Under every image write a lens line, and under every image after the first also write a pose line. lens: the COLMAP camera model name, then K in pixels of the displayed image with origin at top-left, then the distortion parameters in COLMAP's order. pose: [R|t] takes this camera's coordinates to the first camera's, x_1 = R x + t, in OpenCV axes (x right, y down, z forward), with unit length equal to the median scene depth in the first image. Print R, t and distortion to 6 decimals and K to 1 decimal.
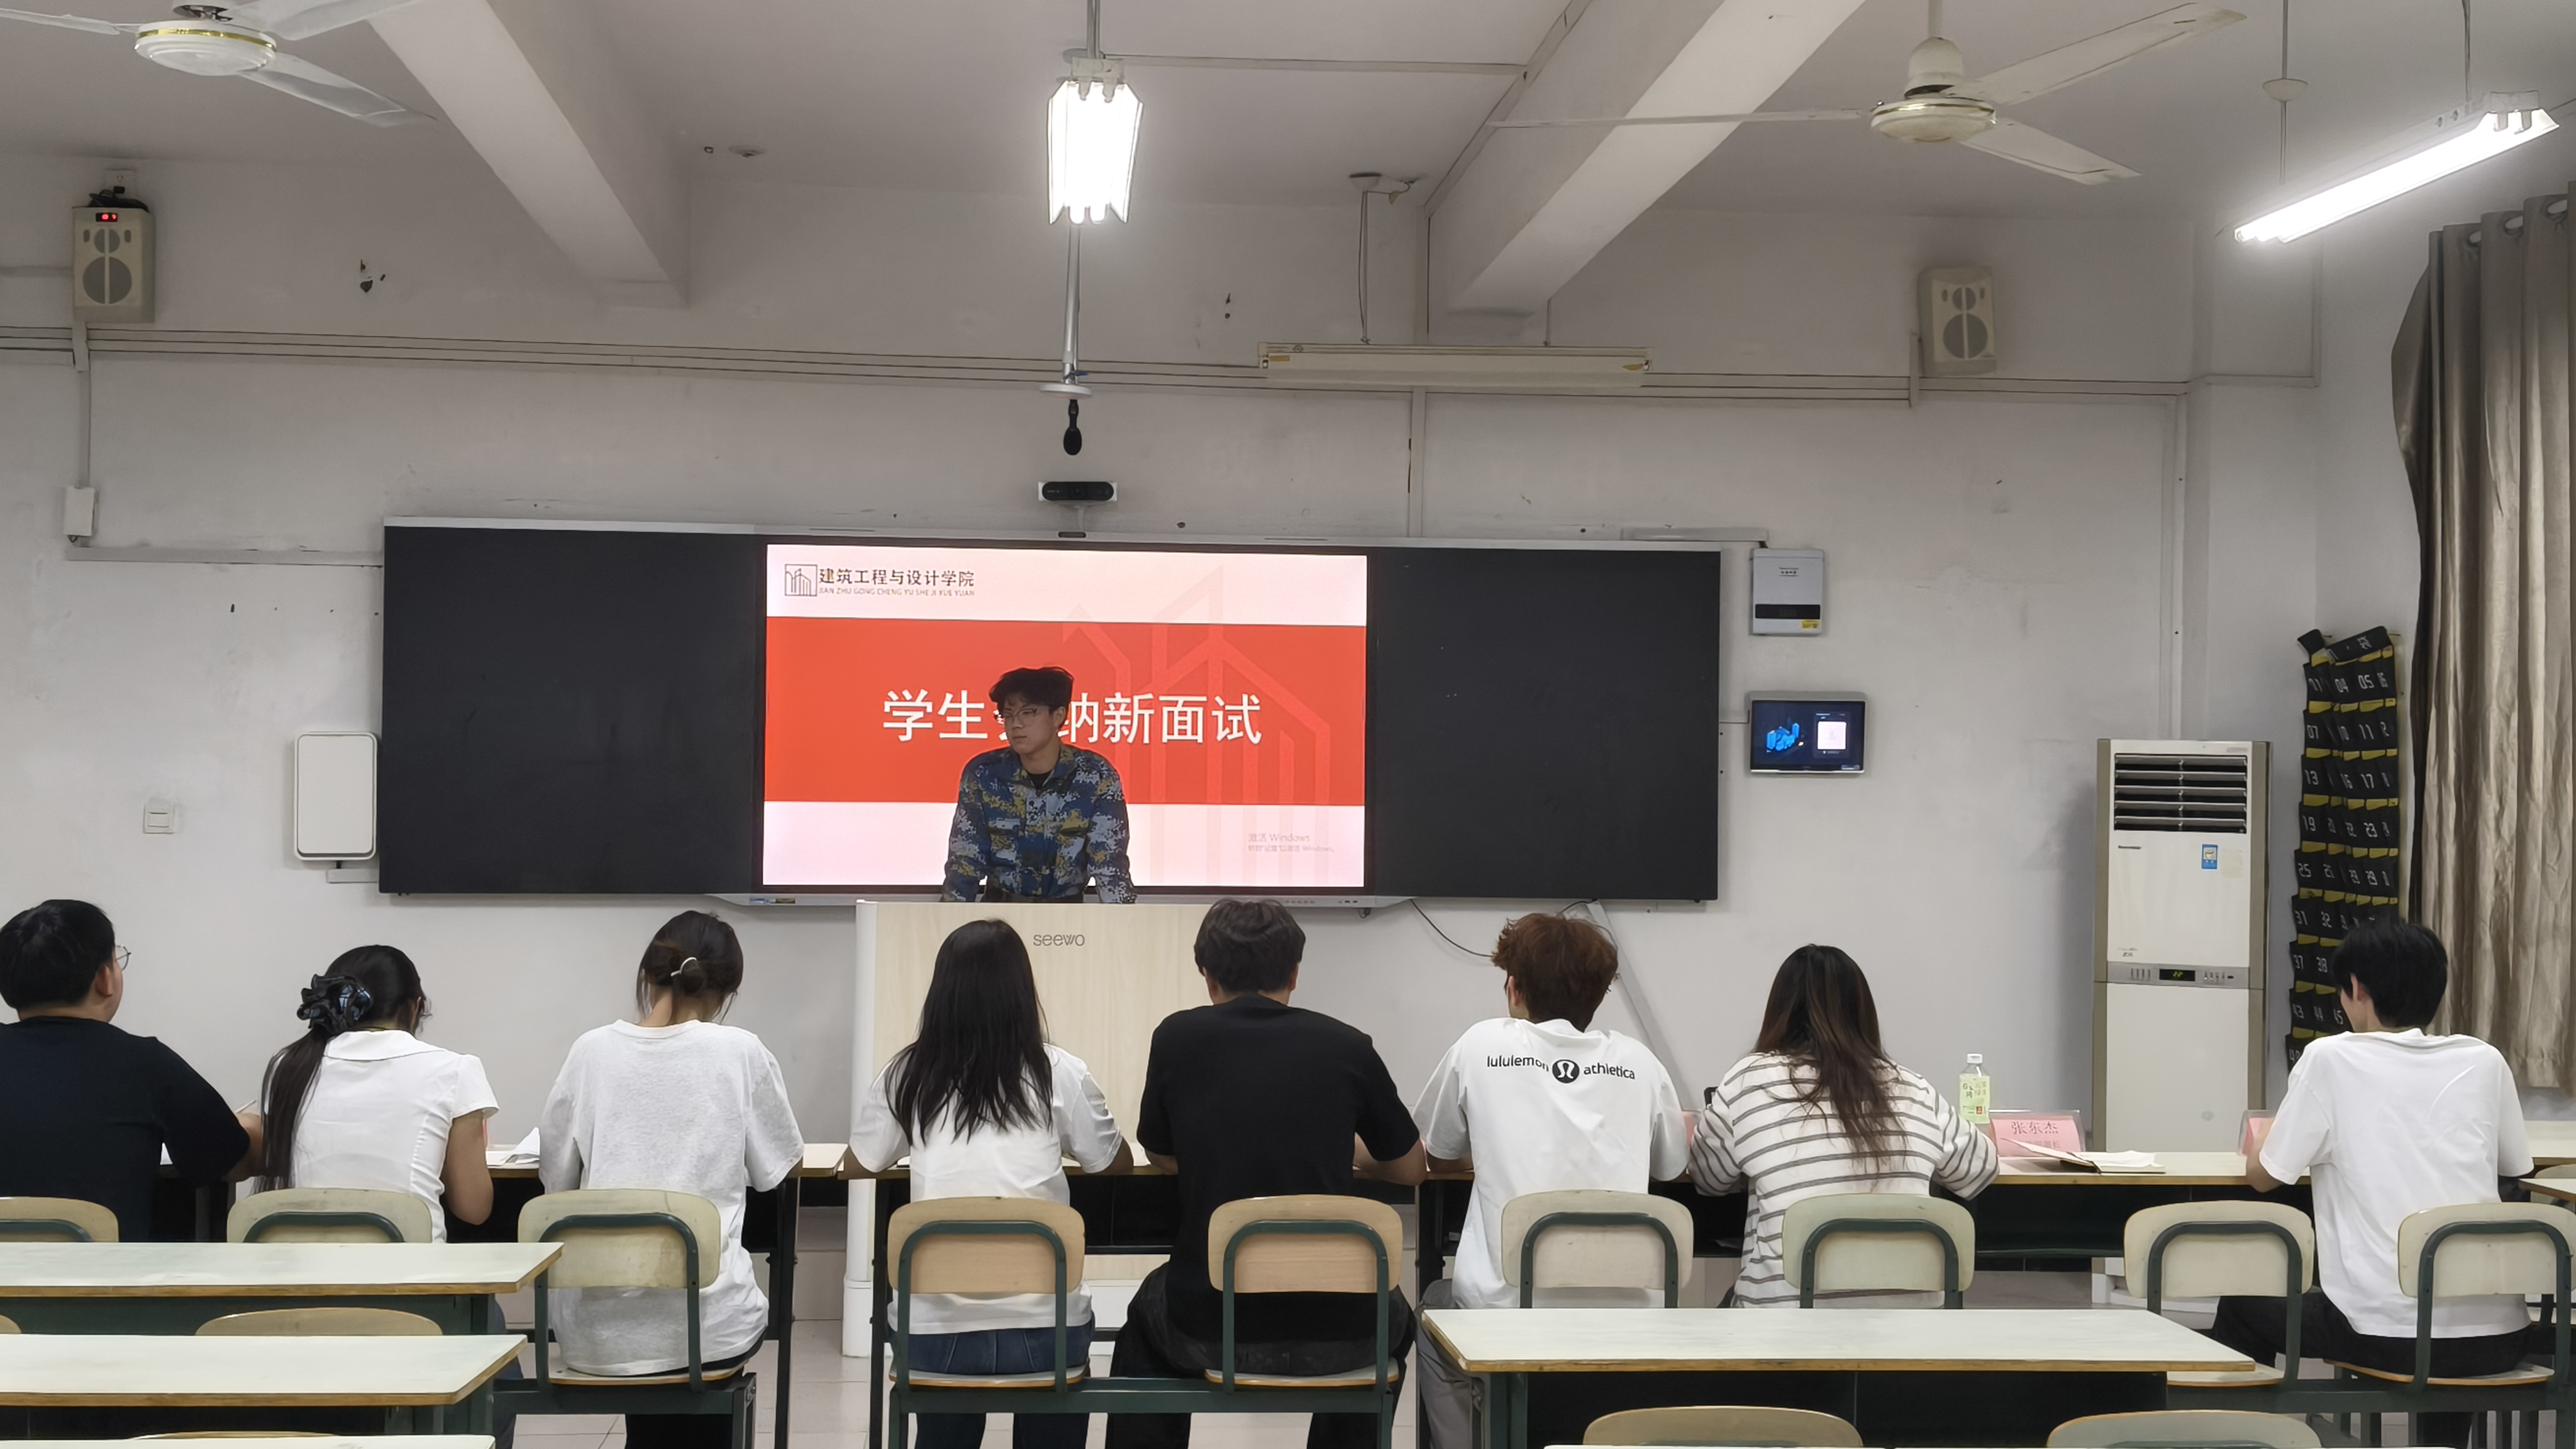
lens RADIAL K [[3061.1, 0, 1287.2], [0, 3061.1, 729.9], [0, 0, 1]] dist [0.059529, 0.000000]
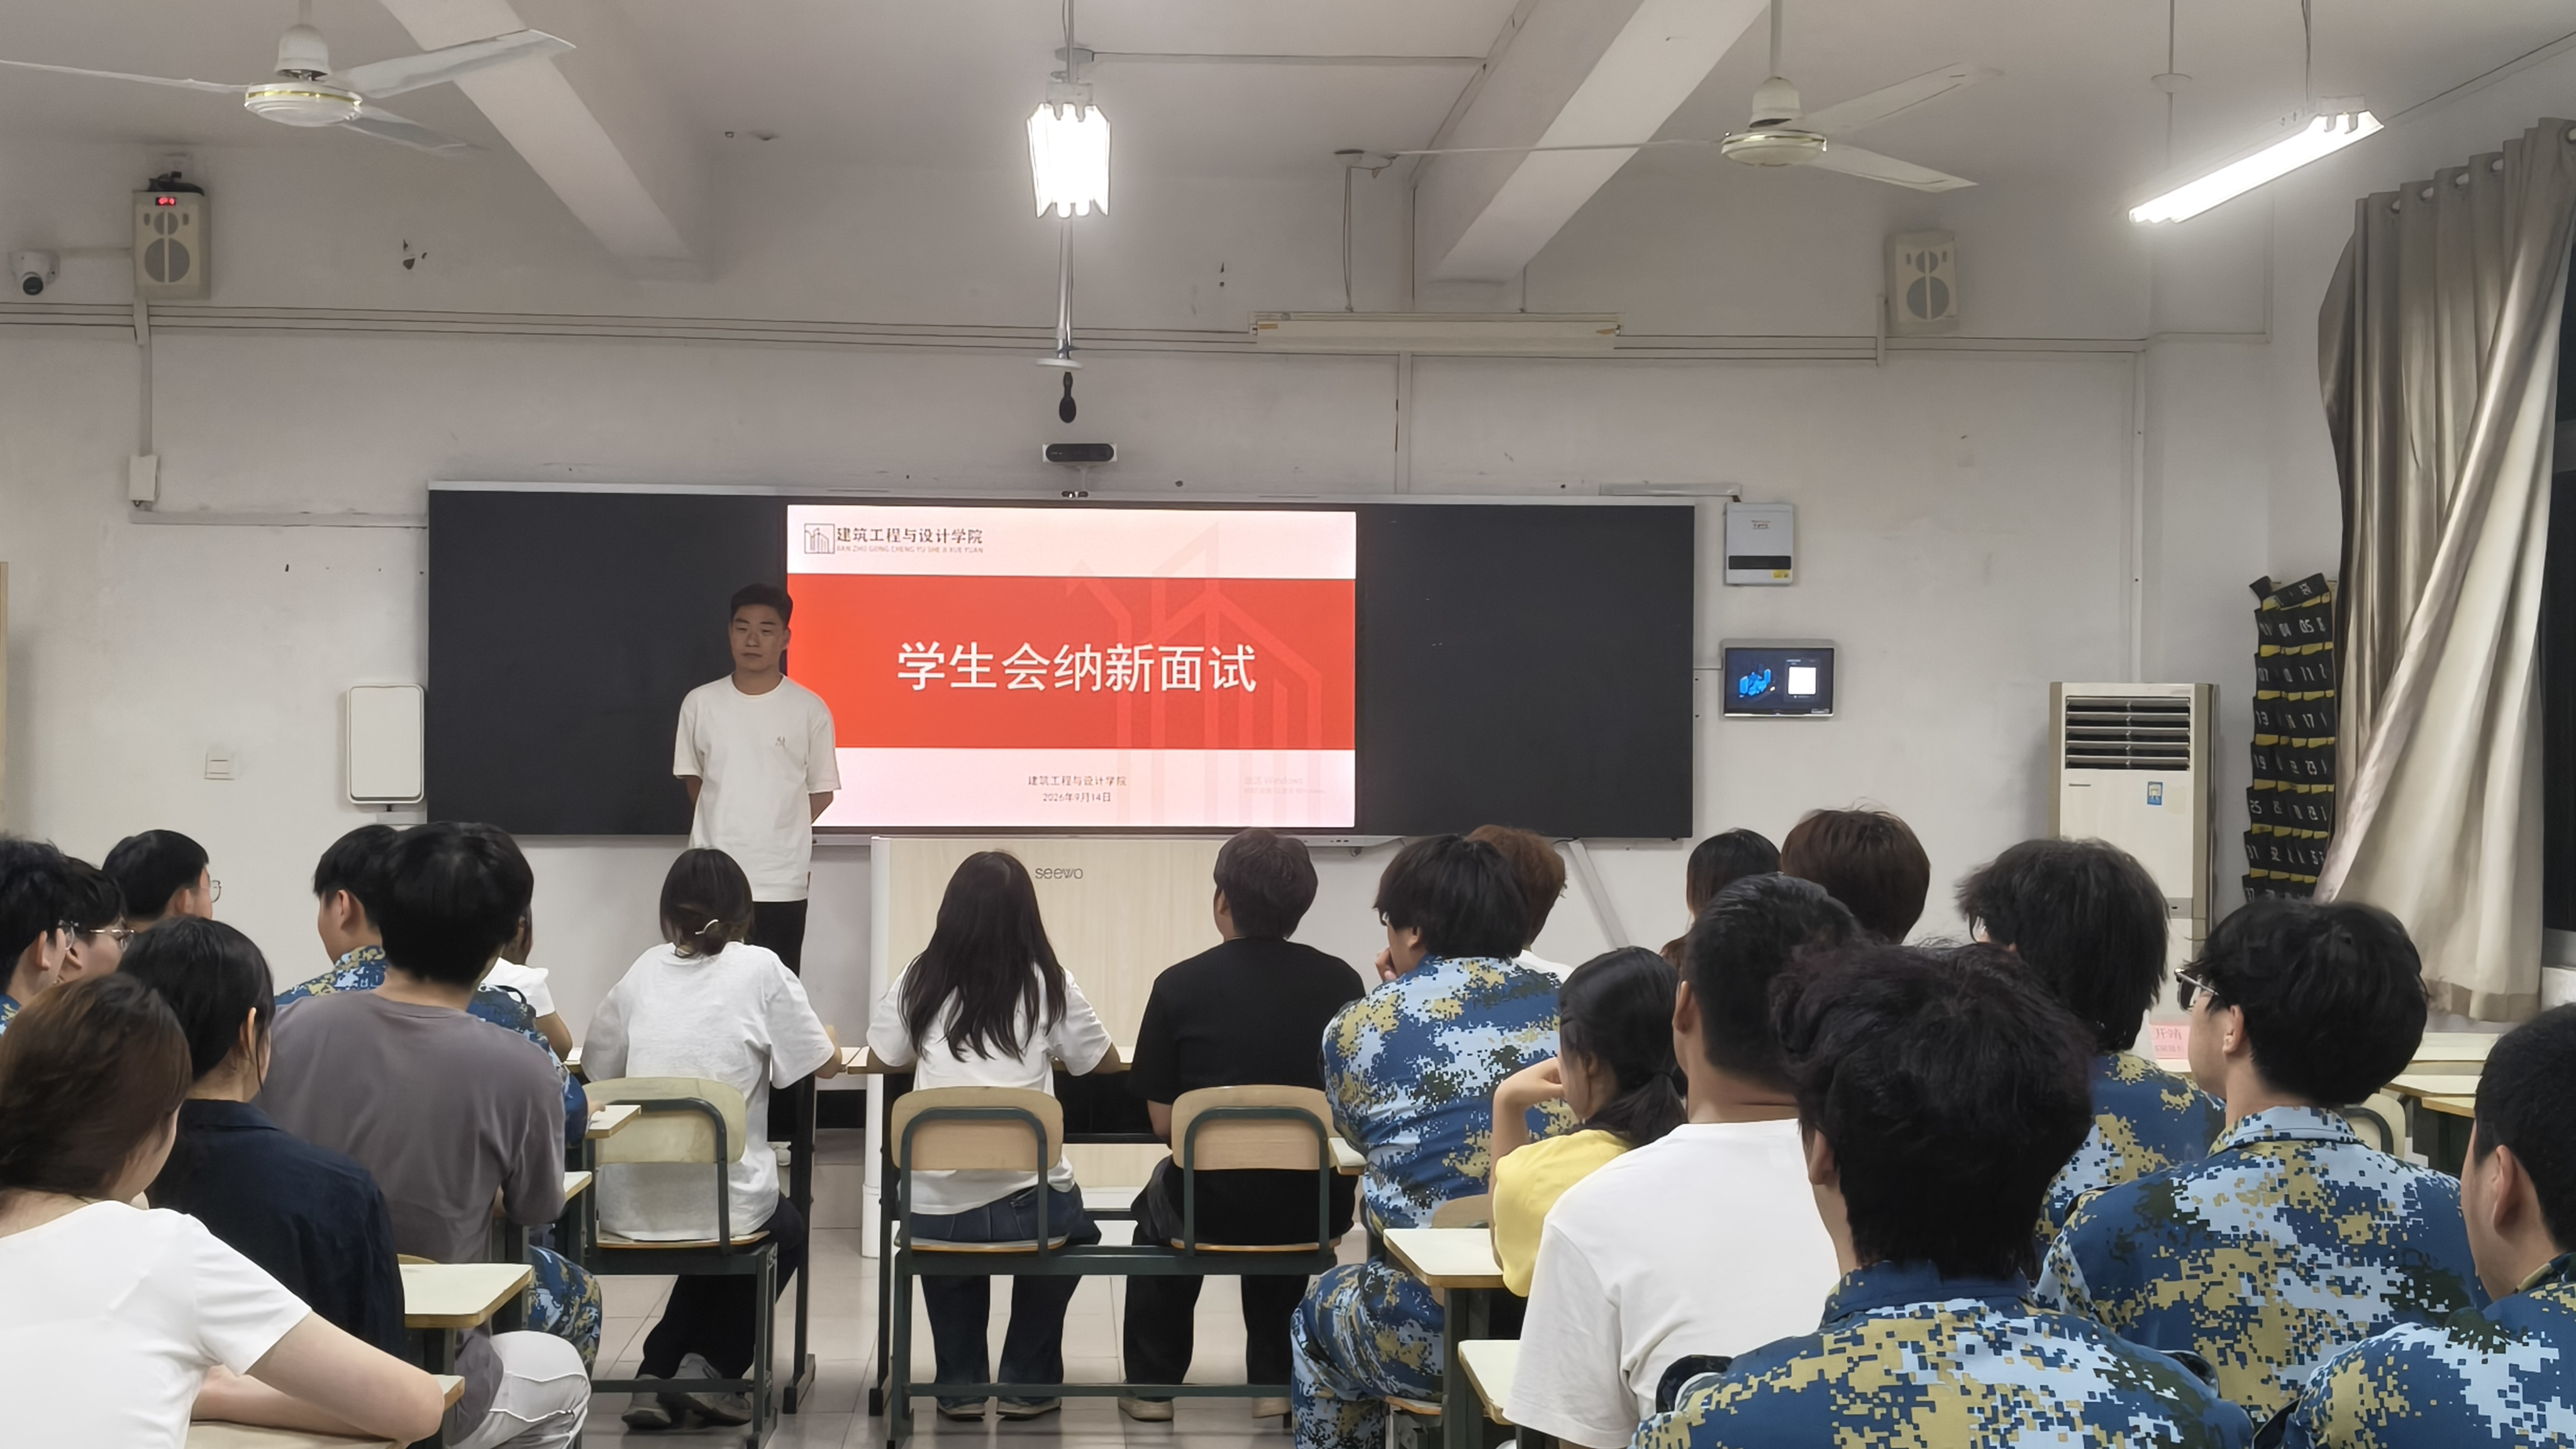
lens RADIAL K [[3334.0, 0, 1284.4], [0, 3334.0, 727.3], [0, 0, 1]] dist [0.104489, 0.000000]
pose [[0.999691, -0.004742, -0.024402, 0.030473], [0.005069, 0.999898, 0.013372, 0.001678], [0.024336, -0.013492, 0.999613, -0.154405]]
